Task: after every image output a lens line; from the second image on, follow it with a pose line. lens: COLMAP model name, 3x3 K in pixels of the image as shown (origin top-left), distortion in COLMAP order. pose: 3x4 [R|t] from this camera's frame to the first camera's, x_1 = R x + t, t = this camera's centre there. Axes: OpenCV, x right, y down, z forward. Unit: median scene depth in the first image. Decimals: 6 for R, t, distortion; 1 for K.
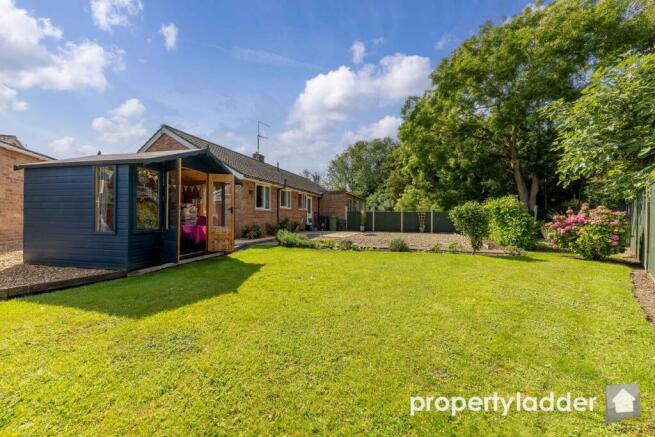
lens RADIAL K [[229.3, 0, 327.5], [0, 229.3, 218.5], [0, 0, 1]] dist [0.015266, -0.000028]
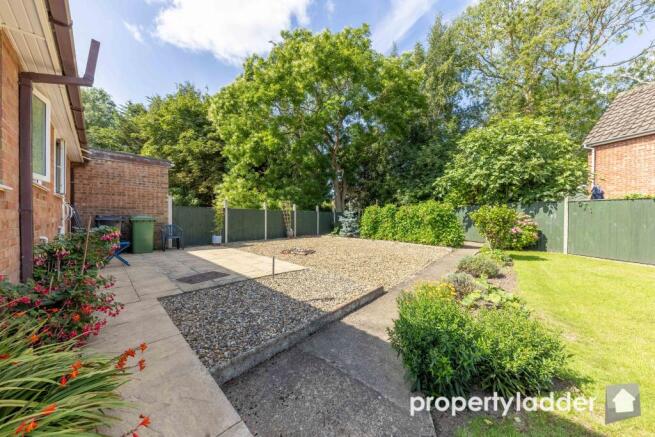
lens RADIAL K [[229.3, 0, 327.5], [0, 229.3, 218.5], [0, 0, 1]] dist [0.015266, -0.000028]
pose [[0.433692, -0.009314, 0.901013, -0.214677], [-0.003226, 0.999924, 0.011890, -0.011647], [-0.901056, -0.008063, 0.433629, 0.567705]]
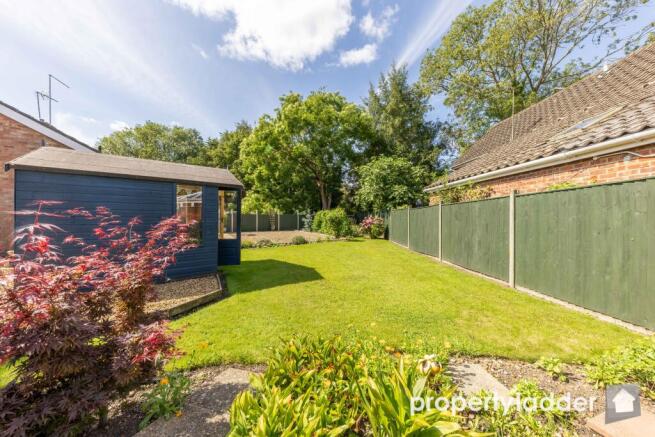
lens RADIAL K [[229.3, 0, 327.5], [0, 229.3, 218.5], [0, 0, 1]] dist [0.015266, -0.000028]
pose [[0.656076, -0.006557, 0.754667, -0.347241], [0.000149, 0.999963, 0.008559, -0.018287], [-0.754695, -0.005502, 0.656053, -0.056826]]
